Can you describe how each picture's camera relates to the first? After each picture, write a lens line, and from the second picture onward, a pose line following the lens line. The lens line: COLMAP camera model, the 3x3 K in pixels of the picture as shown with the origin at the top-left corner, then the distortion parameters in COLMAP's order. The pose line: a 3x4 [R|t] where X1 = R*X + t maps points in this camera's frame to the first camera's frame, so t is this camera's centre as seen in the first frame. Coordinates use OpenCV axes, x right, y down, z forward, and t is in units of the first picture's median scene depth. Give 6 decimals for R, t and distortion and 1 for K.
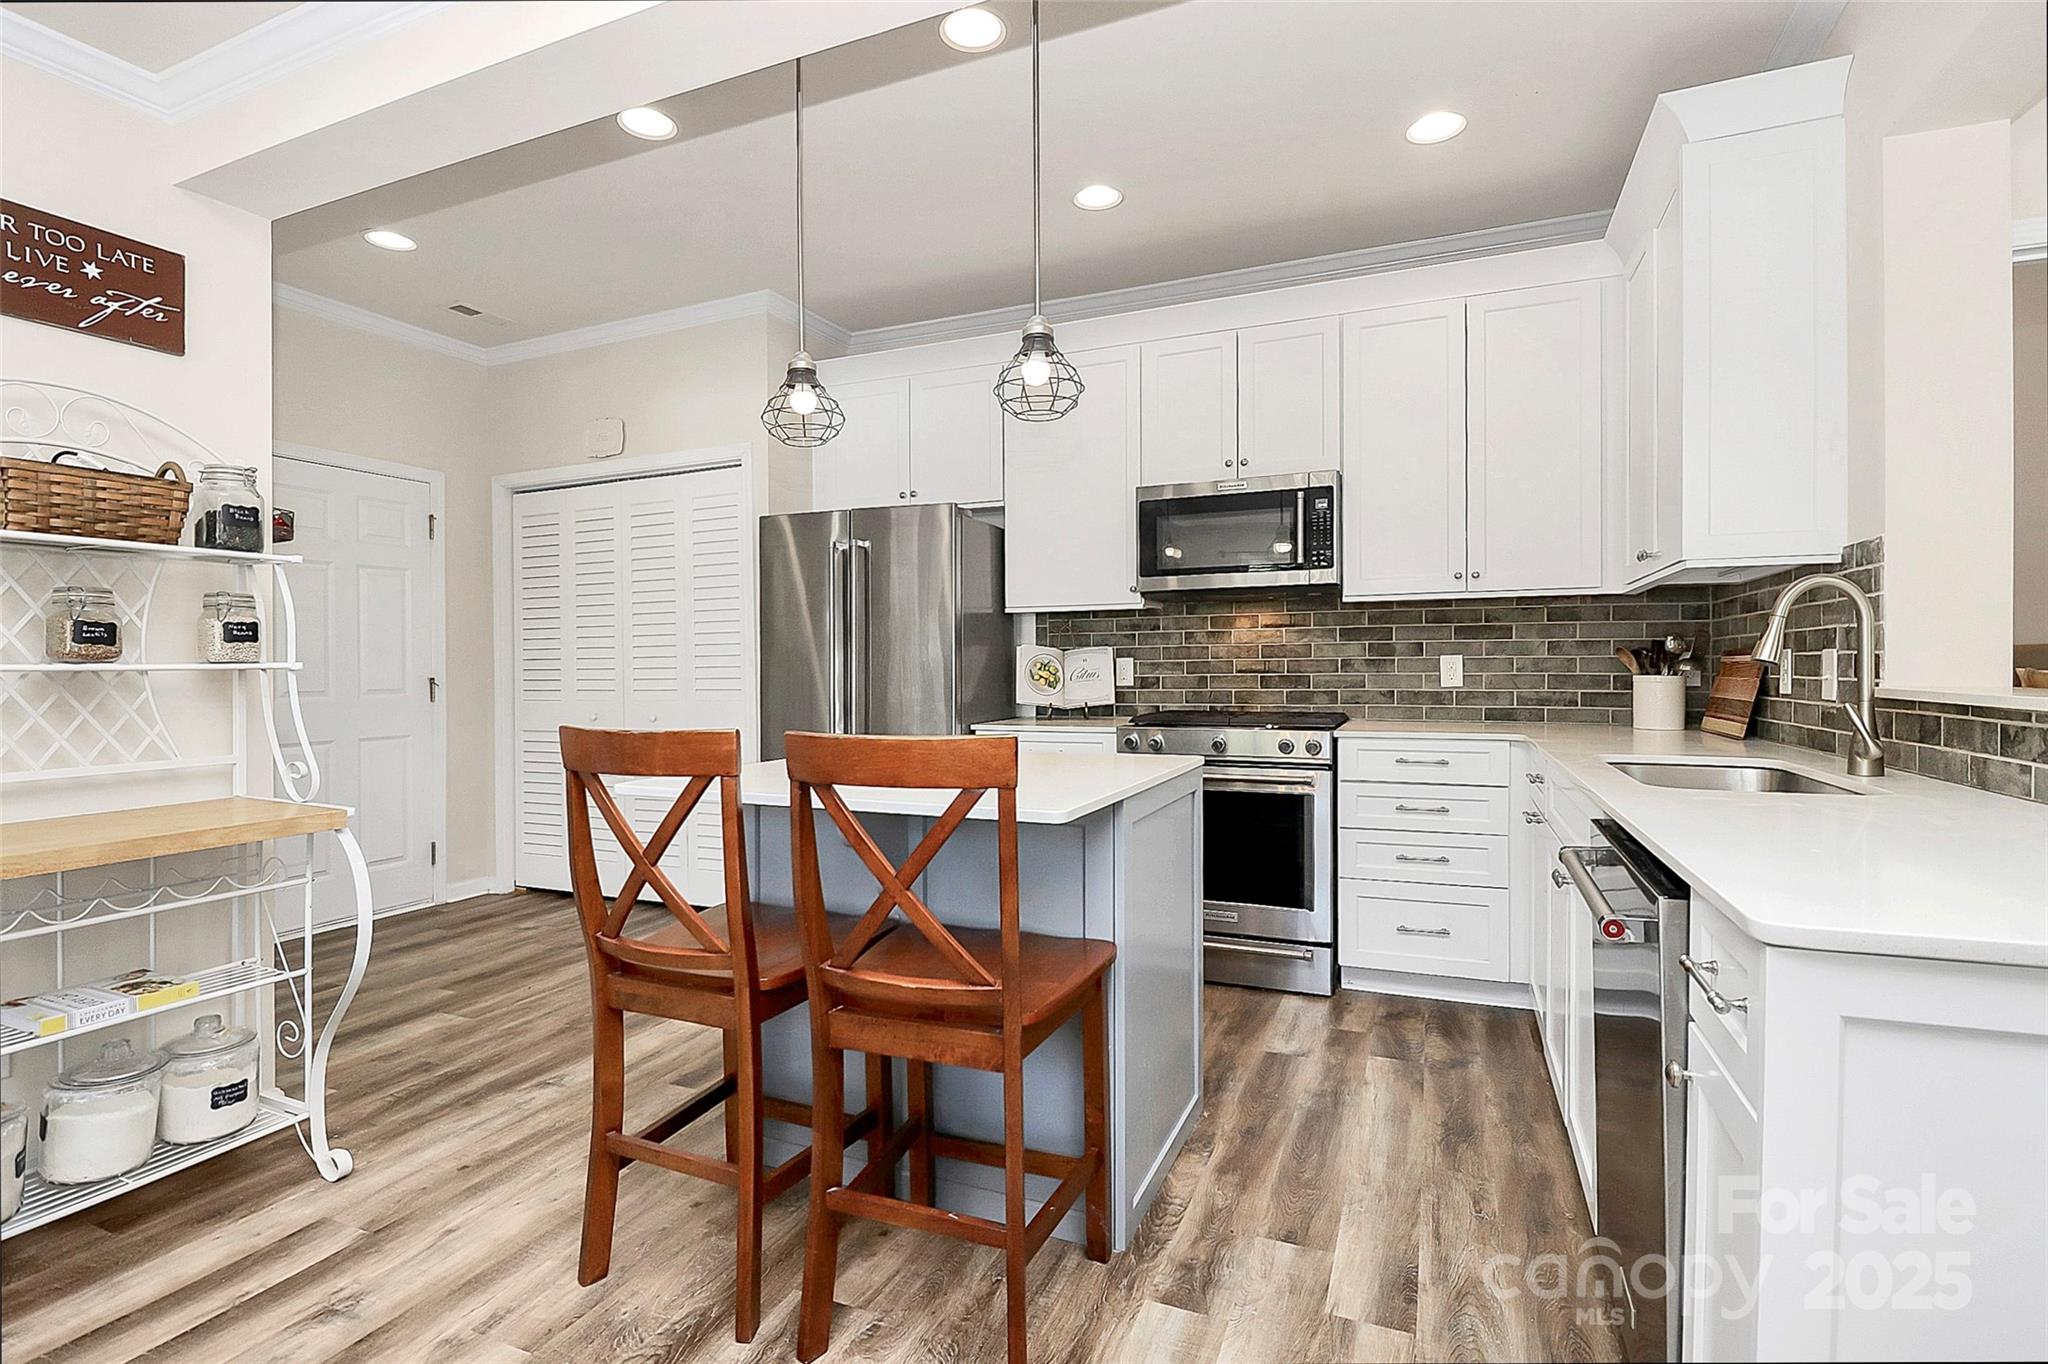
lens RADIAL K [[986.3, 0, 1011.8], [0, 986.3, 663.9], [0, 0, 1]] dist [-0.008230, 0.002068]
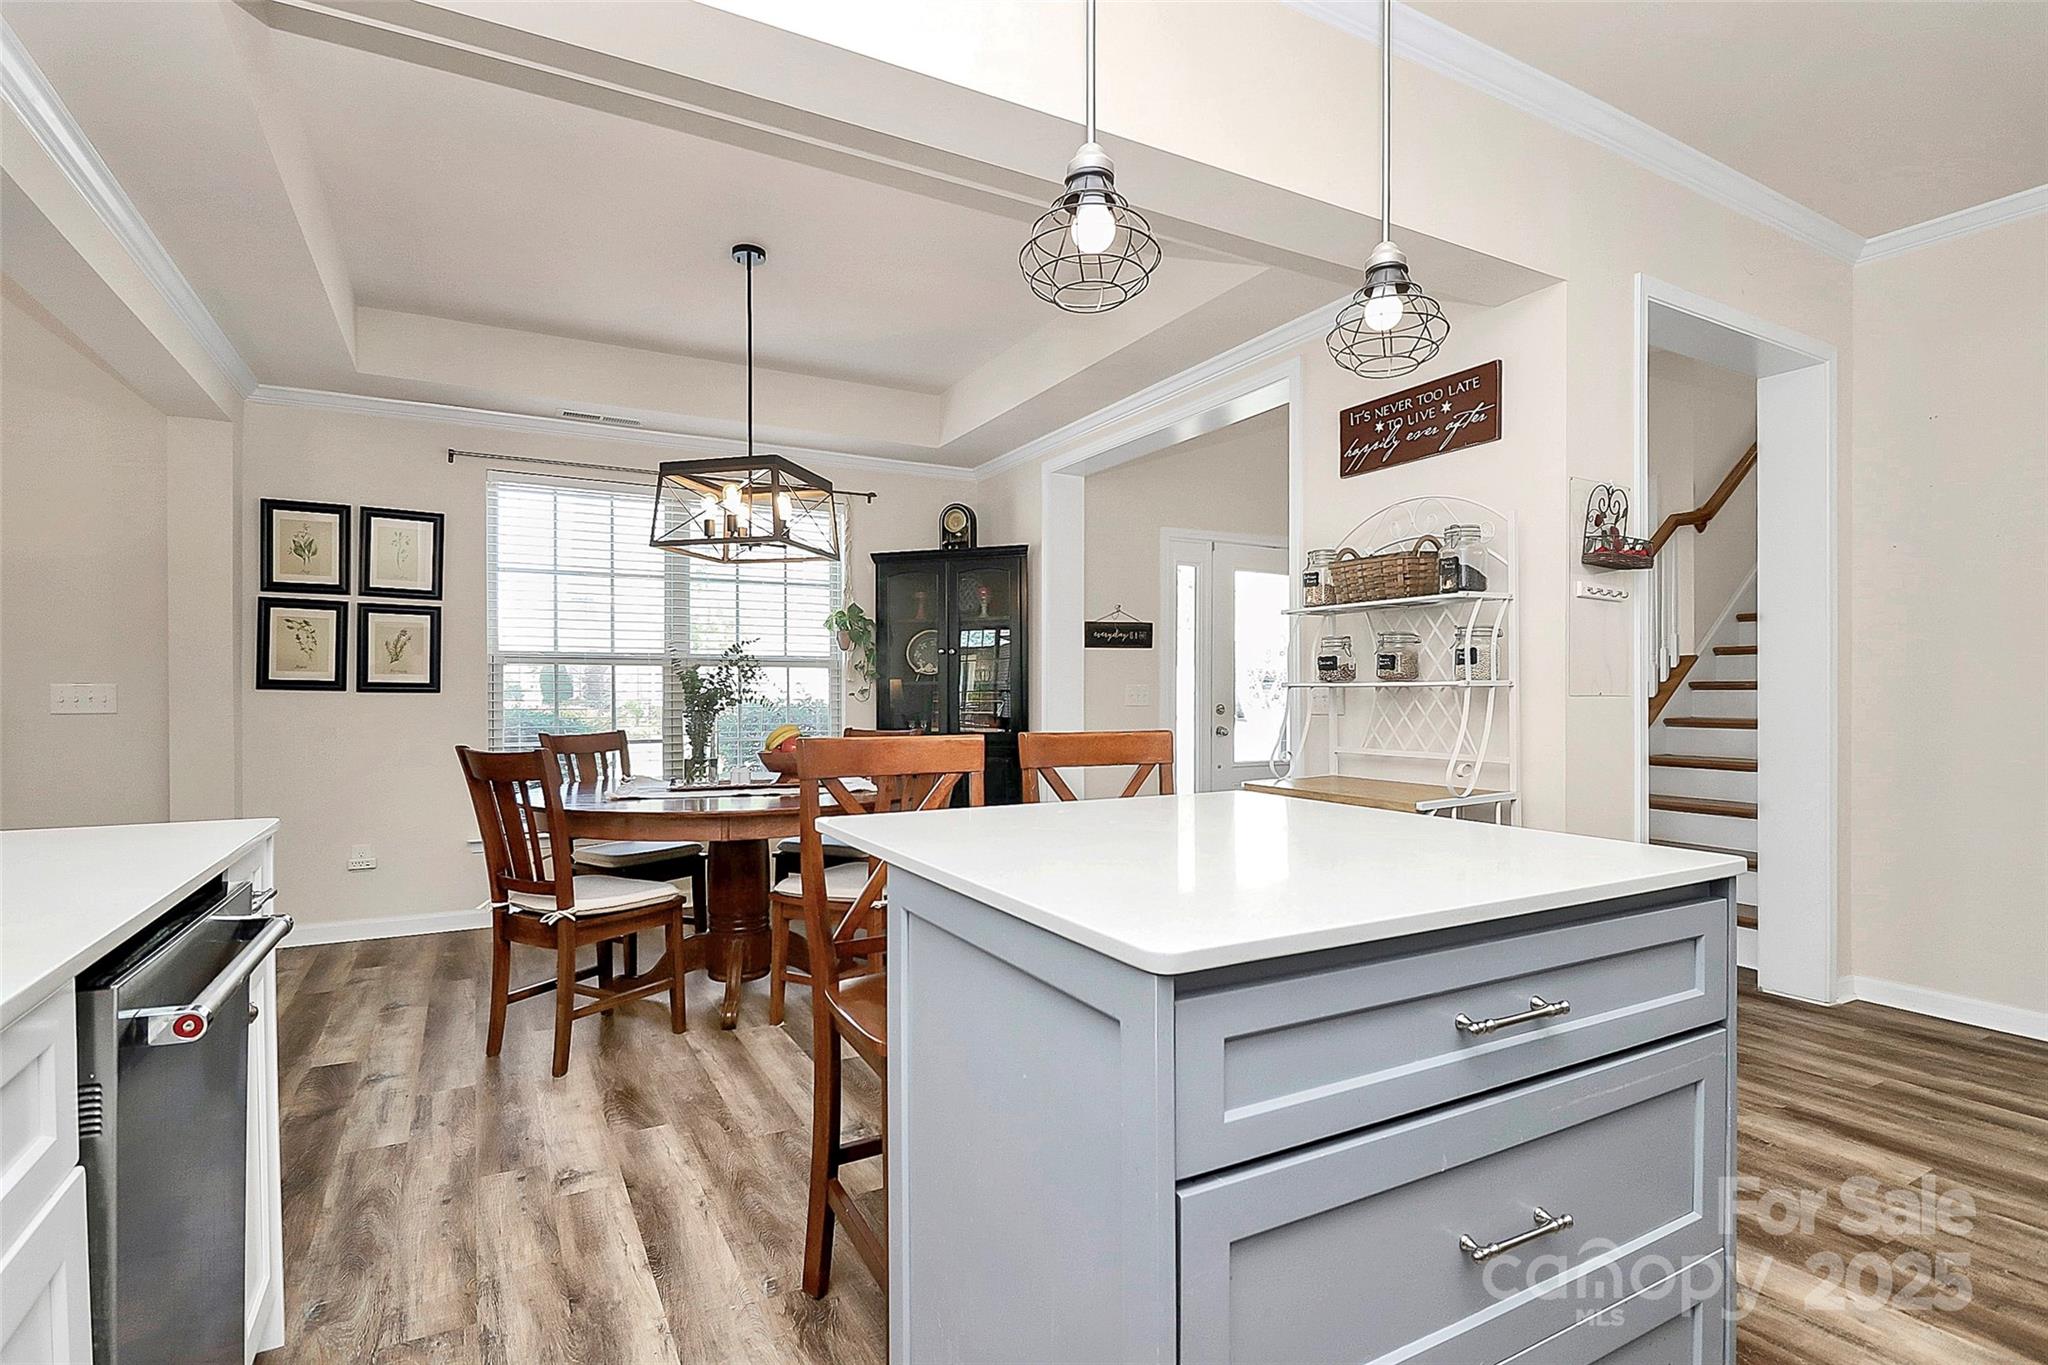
lens RADIAL K [[986.3, 0, 1032.9], [0, 986.3, 682.0], [0, 0, 1]] dist [-0.008230, 0.002068]
pose [[-0.611142, 0.006208, -0.791496, 0.331205], [0.007133, 0.999972, 0.002336, -0.004019], [0.791489, -0.004218, -0.611169, 0.807487]]
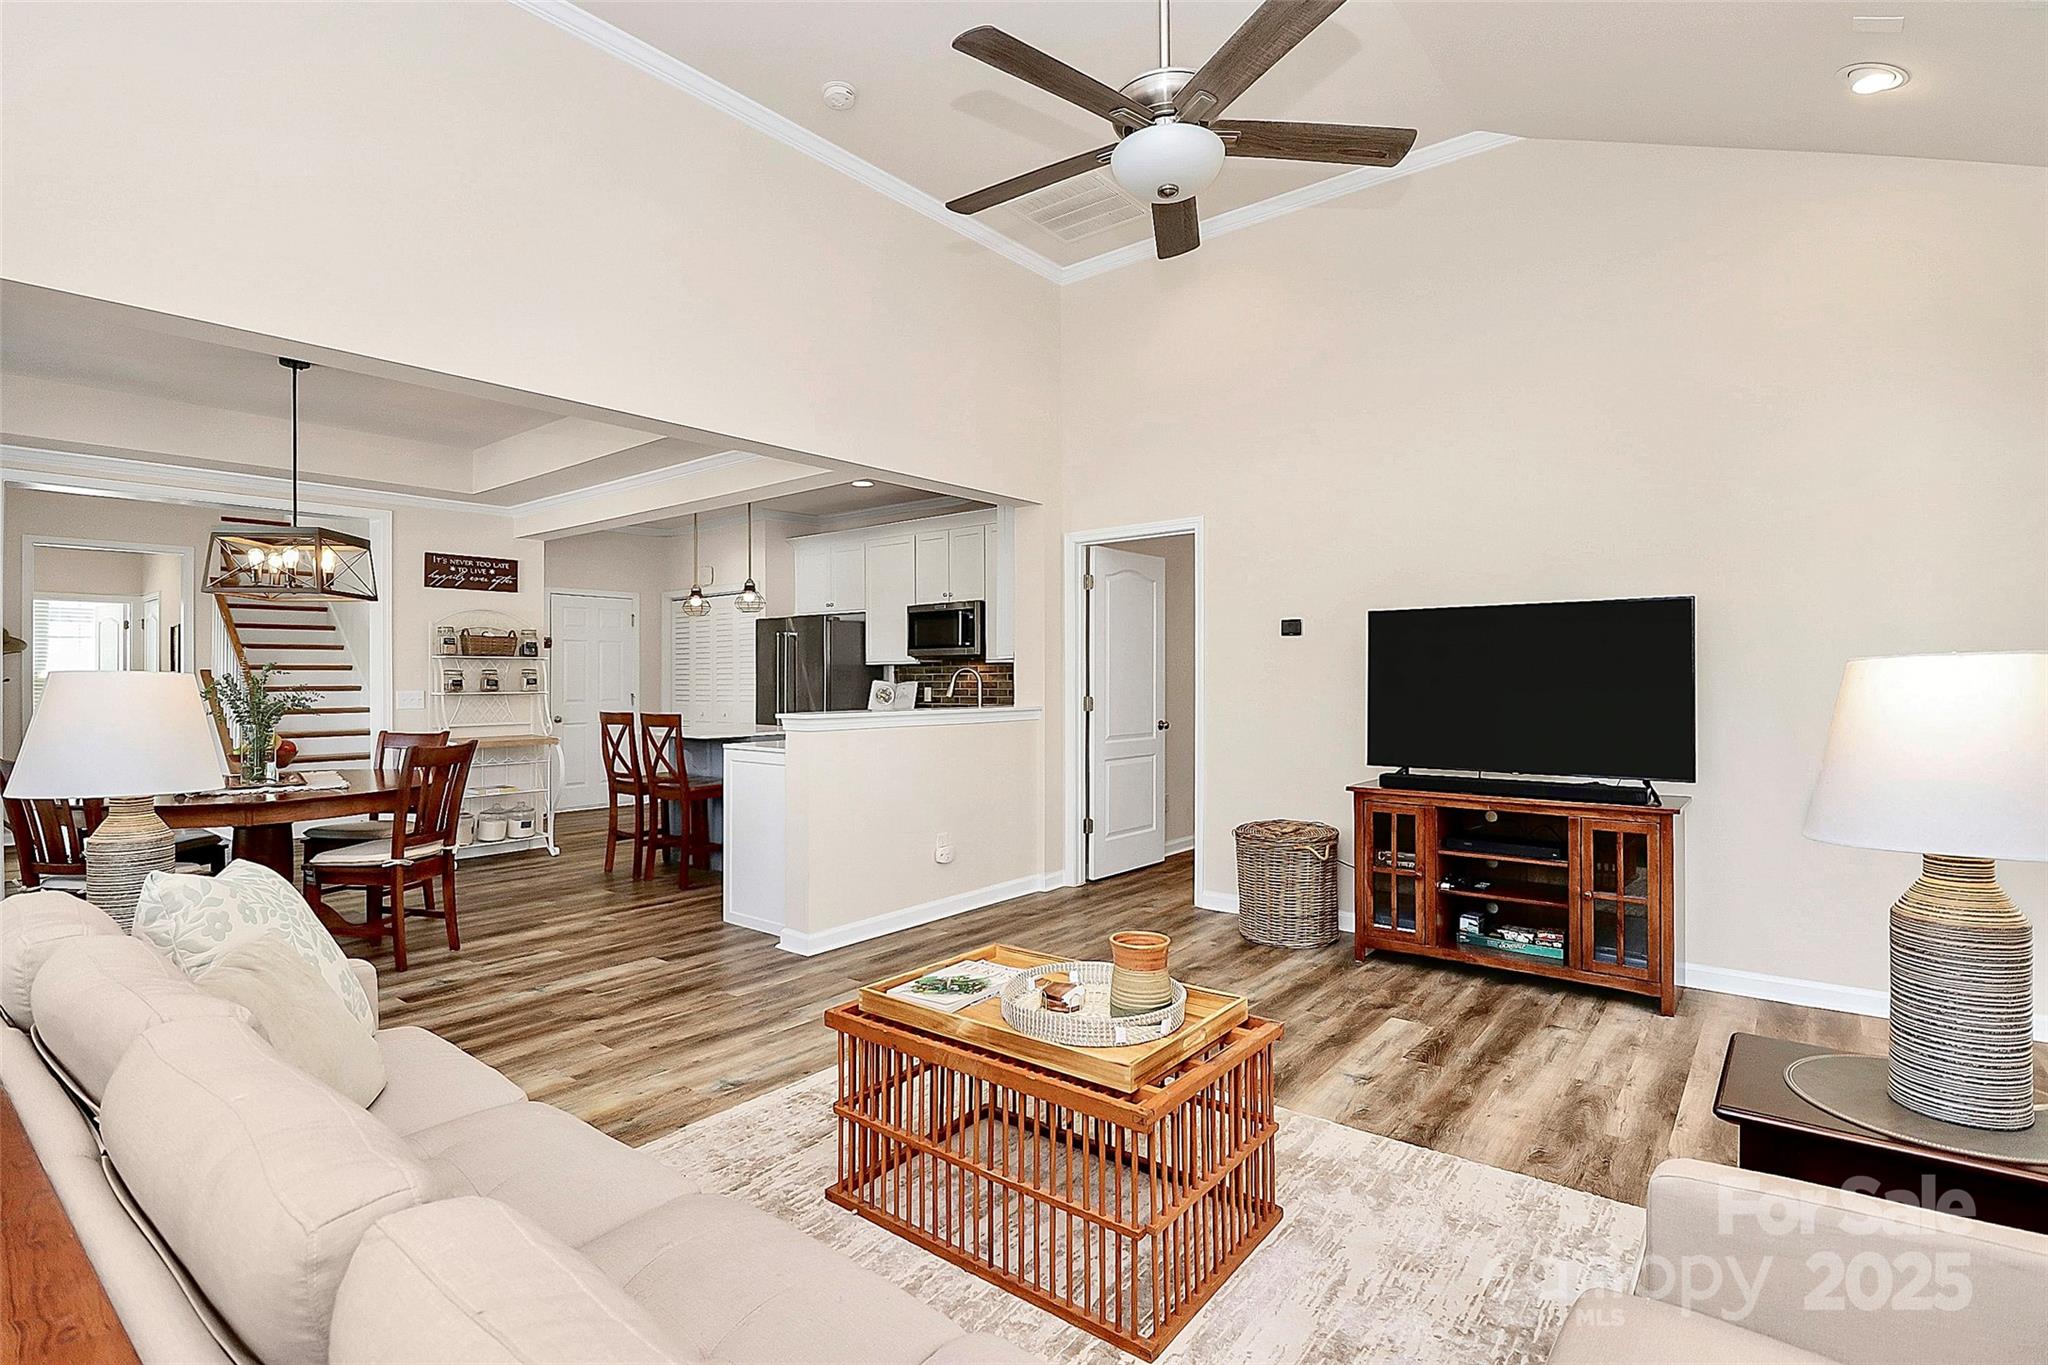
lens RADIAL K [[986.3, 0, 1024.8], [0, 986.3, 676.1], [0, 0, 1]] dist [-0.008230, 0.002068]
pose [[0.962706, 0.004012, -0.270520, 0.962293], [-0.003061, 0.999988, 0.003936, -0.040560], [0.270533, -0.002961, 0.962706, -0.974273]]
